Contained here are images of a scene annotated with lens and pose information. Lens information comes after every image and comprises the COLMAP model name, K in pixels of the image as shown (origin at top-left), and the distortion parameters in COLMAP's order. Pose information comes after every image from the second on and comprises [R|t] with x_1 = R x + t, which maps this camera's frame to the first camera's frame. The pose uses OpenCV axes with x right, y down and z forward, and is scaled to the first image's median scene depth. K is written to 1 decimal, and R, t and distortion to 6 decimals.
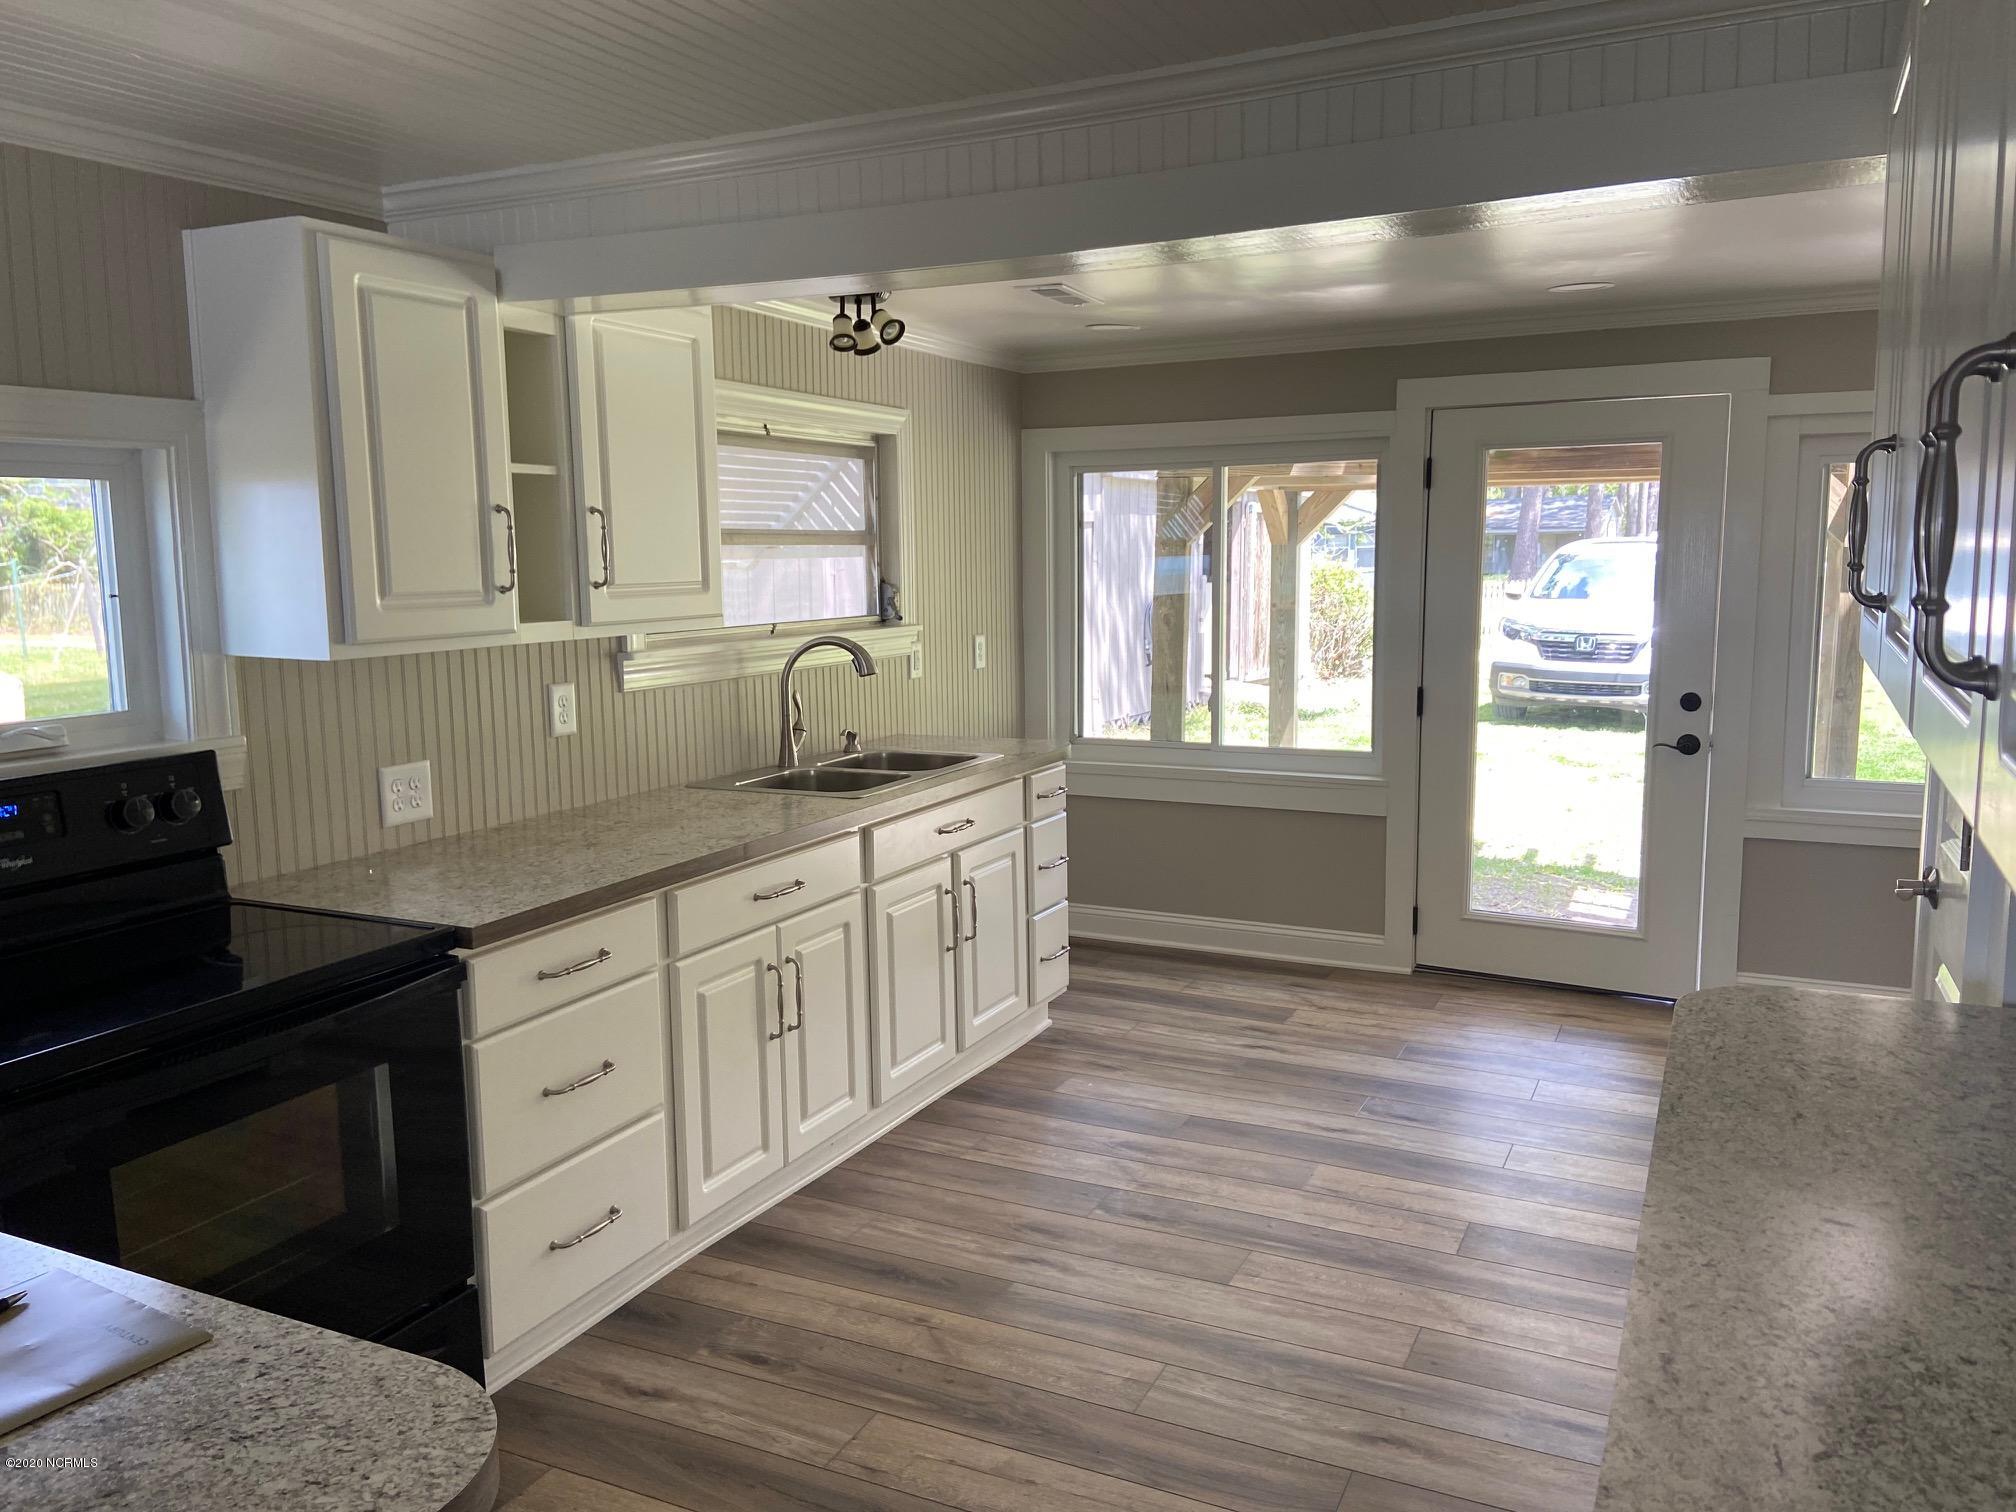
lens RADIAL K [[1513.5, 0, 1003.9], [0, 1513.5, 741.1], [0, 0, 1]] dist [0.105764, -0.132491]
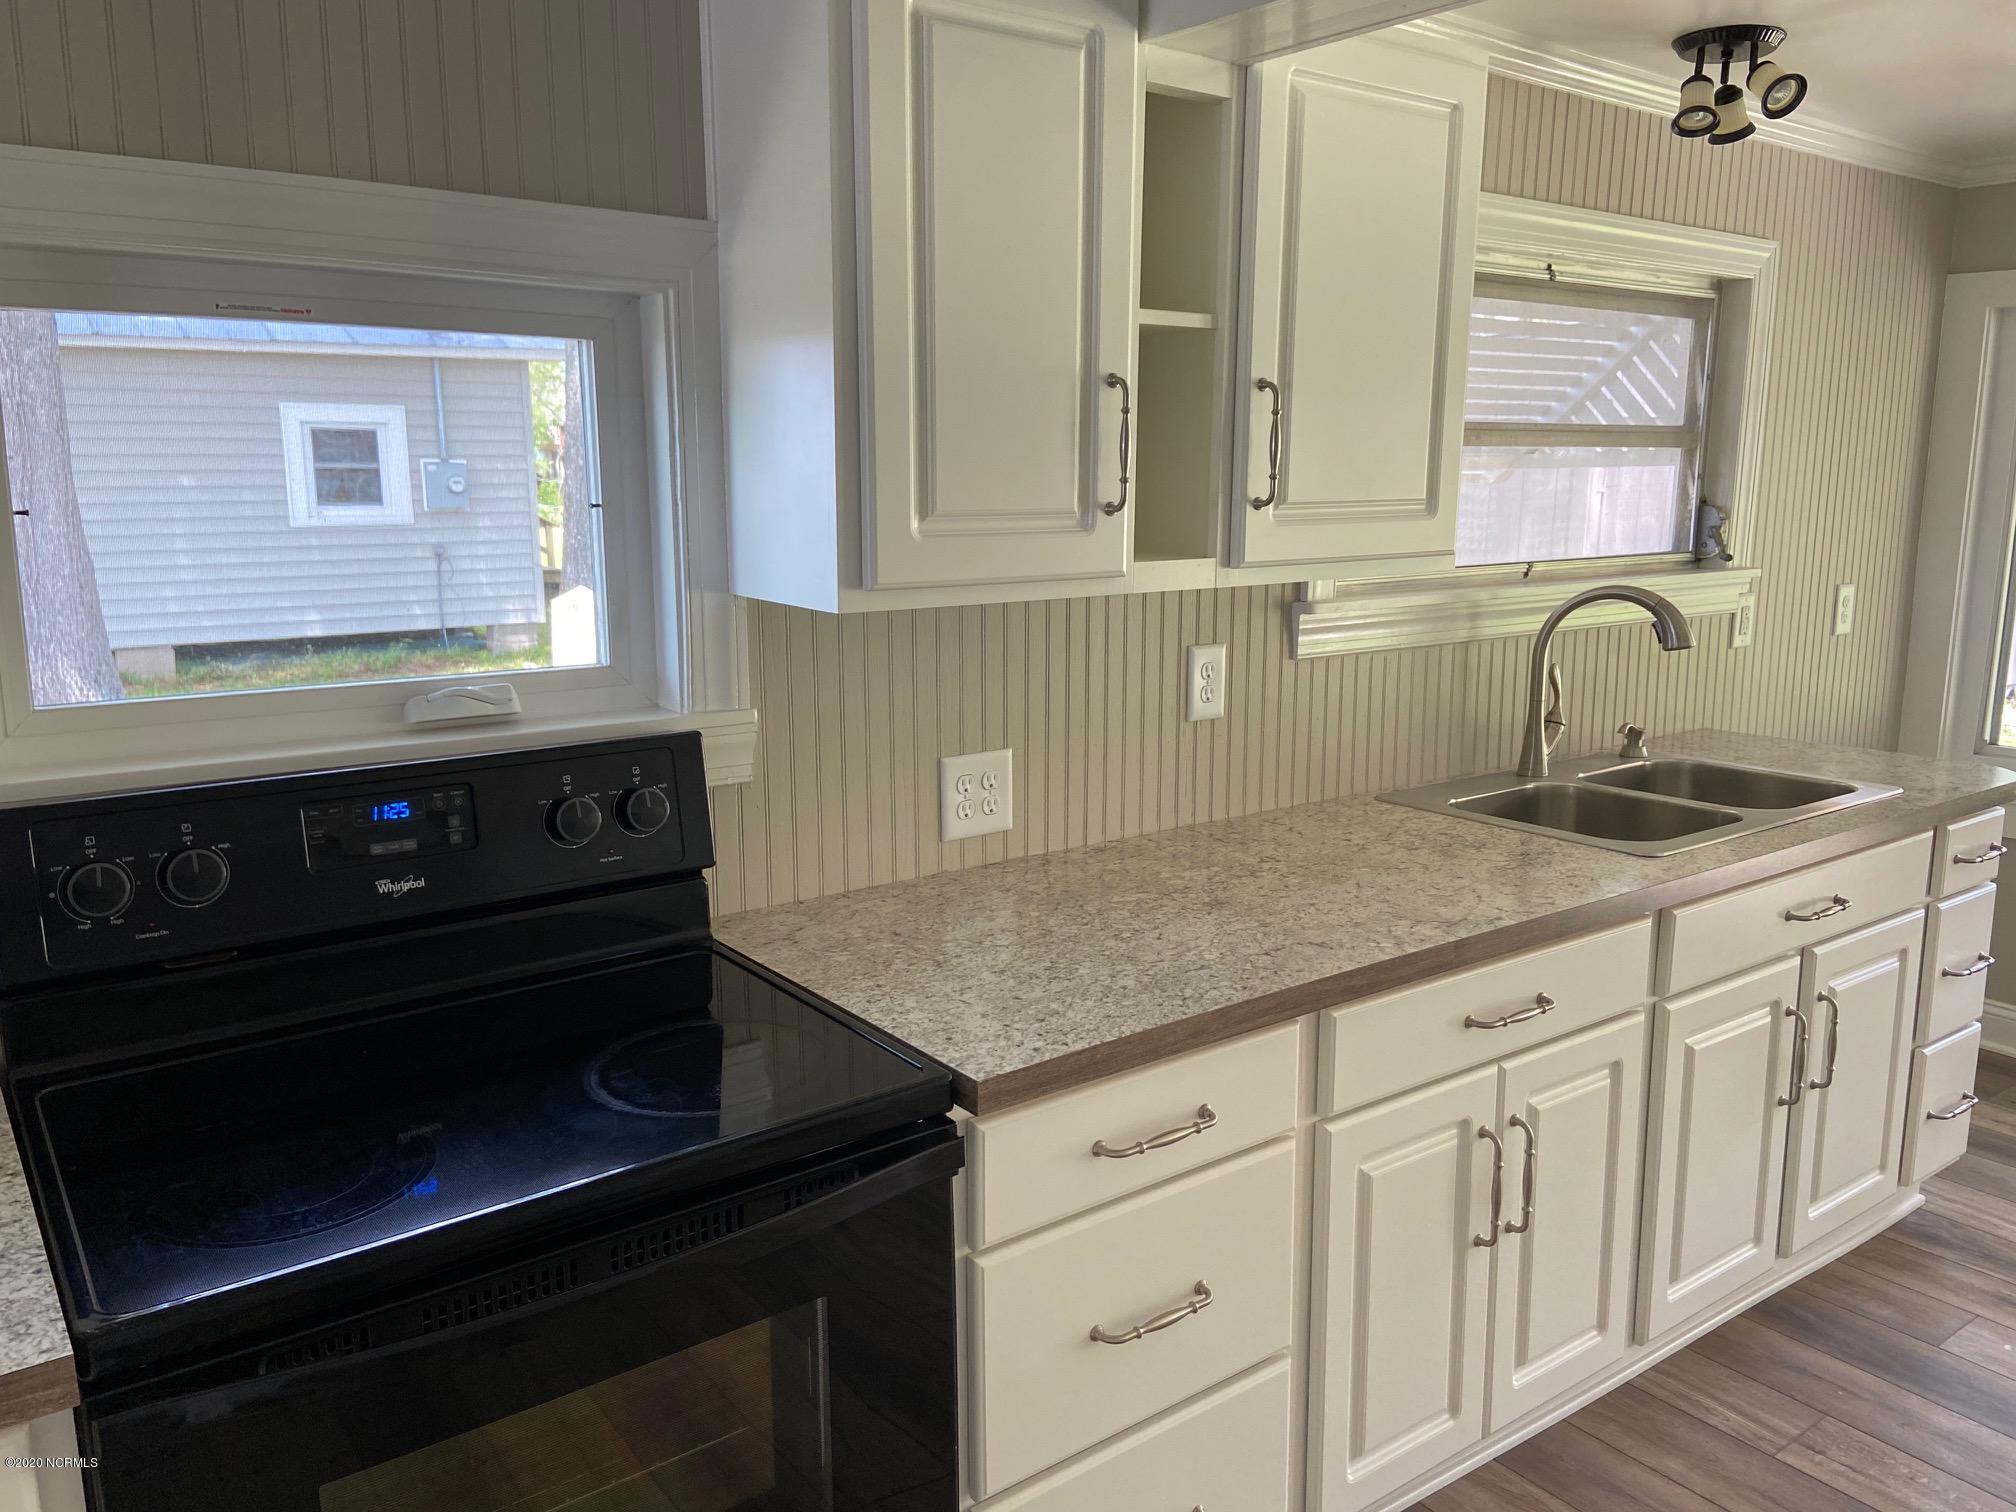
lens RADIAL K [[1513.5, 0, 1005.1], [0, 1513.5, 755.9], [0, 0, 1]] dist [0.105764, -0.132491]
pose [[0.893384, 0.096123, -0.438891, -0.068055], [-0.068108, 0.994531, 0.079180, -0.038502], [0.444102, -0.040846, 0.895045, 0.360402]]
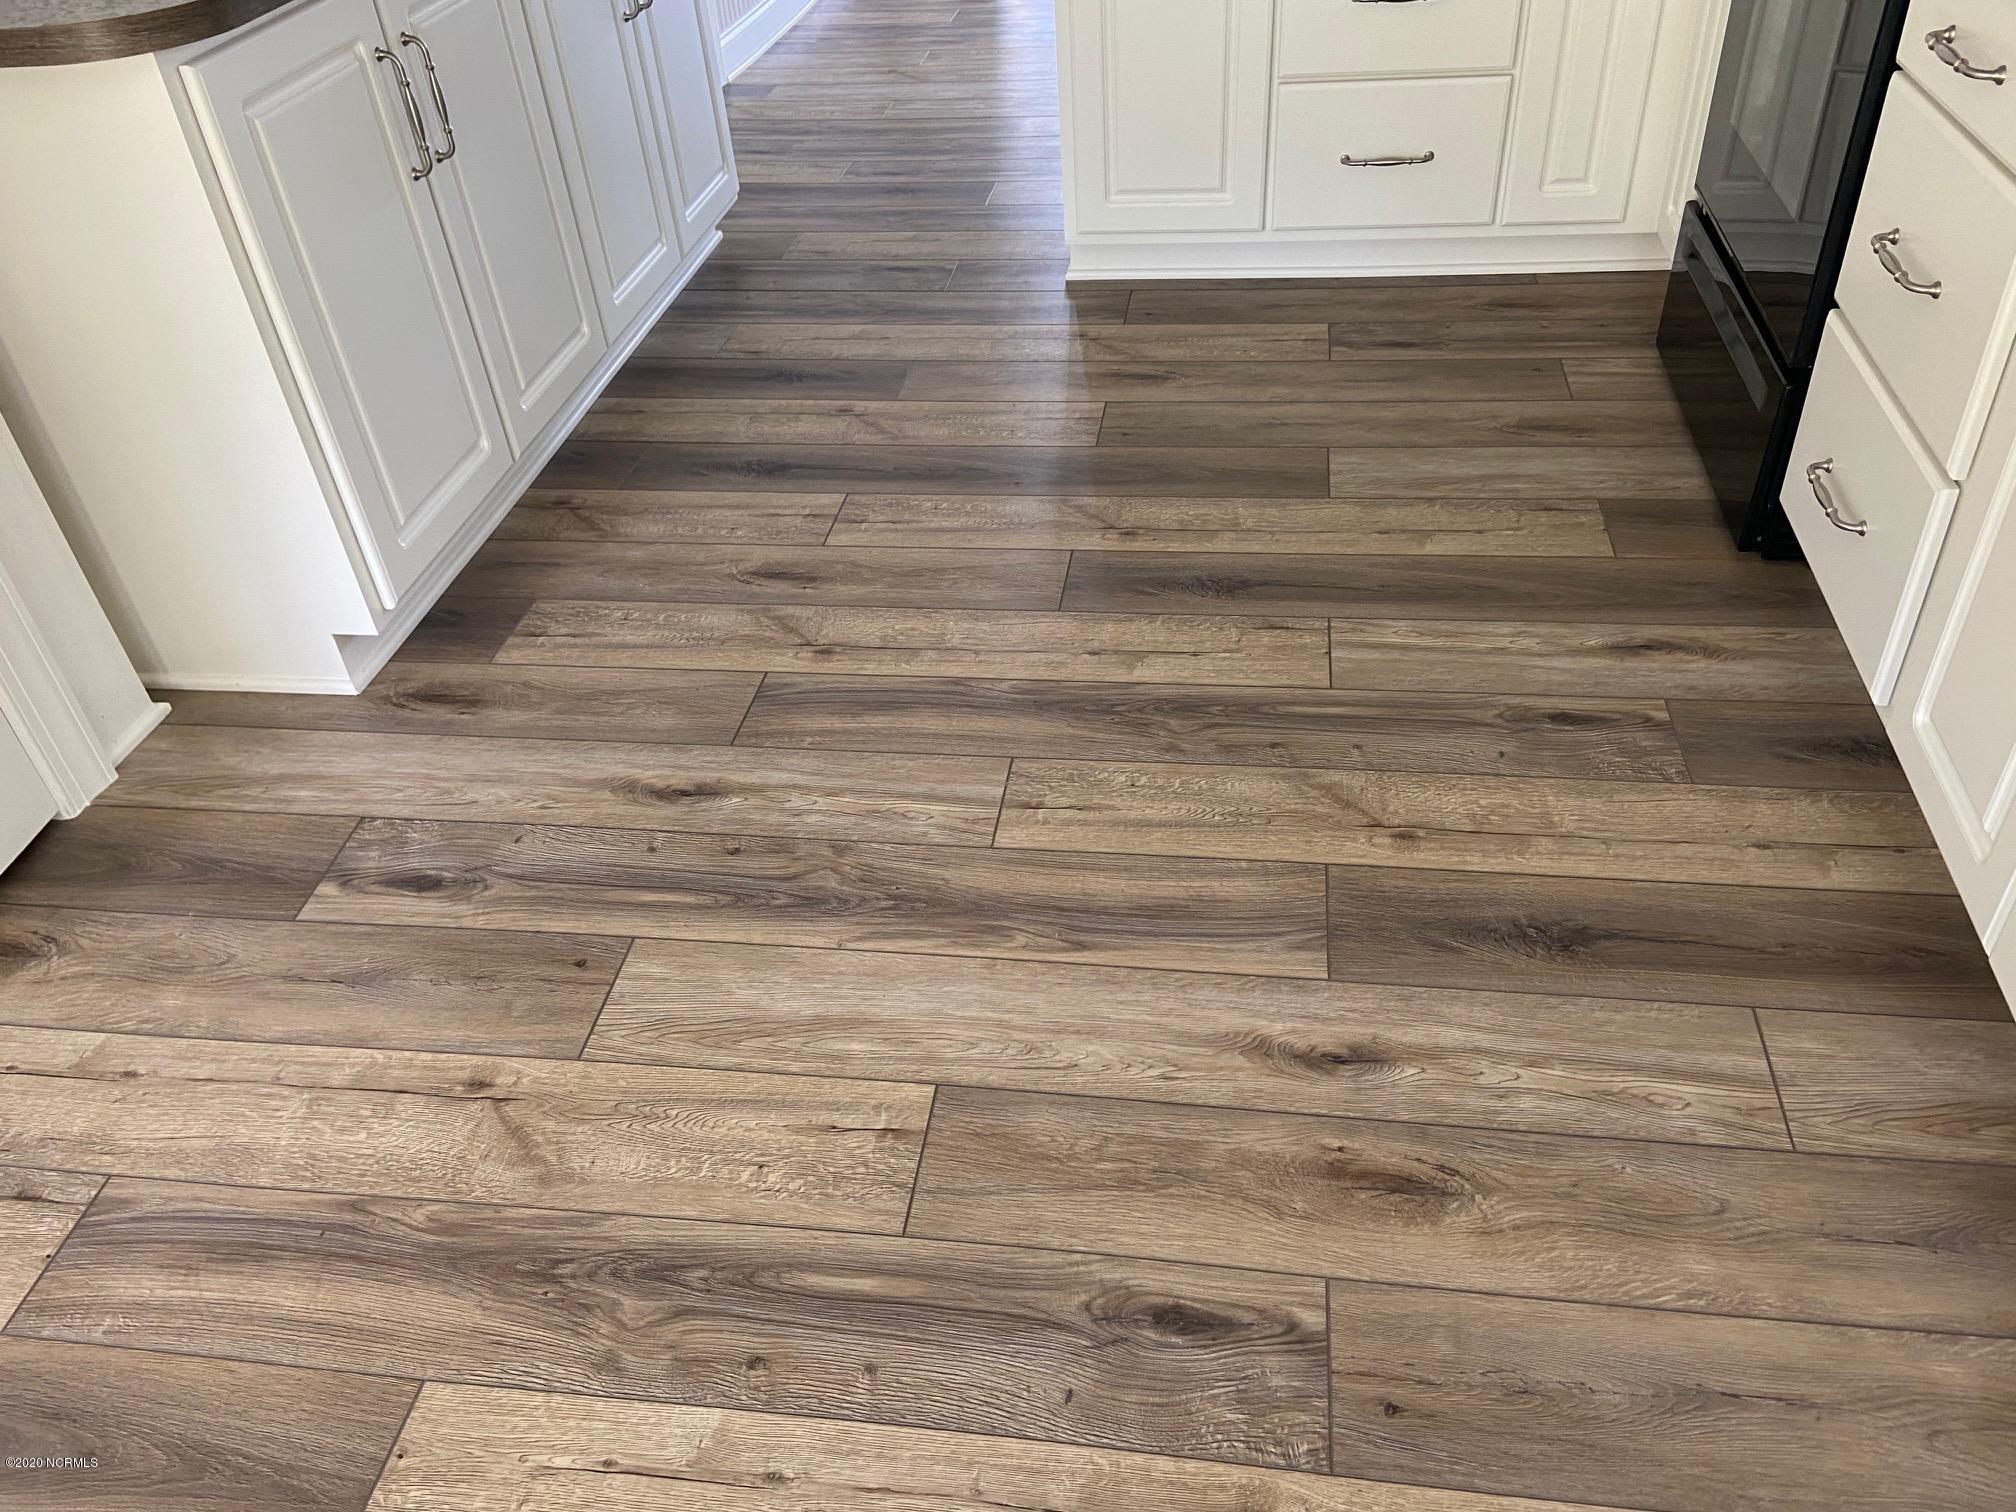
lens RADIAL K [[1513.5, 0, 1012.5], [0, 1513.5, 745.2], [0, 0, 1]] dist [0.105764, -0.132491]
pose [[-0.950374, 0.245637, -0.190921, 0.176468], [0.040178, 0.705448, 0.707621, -0.069498], [0.308503, 0.664834, -0.680309, 1.183826]]
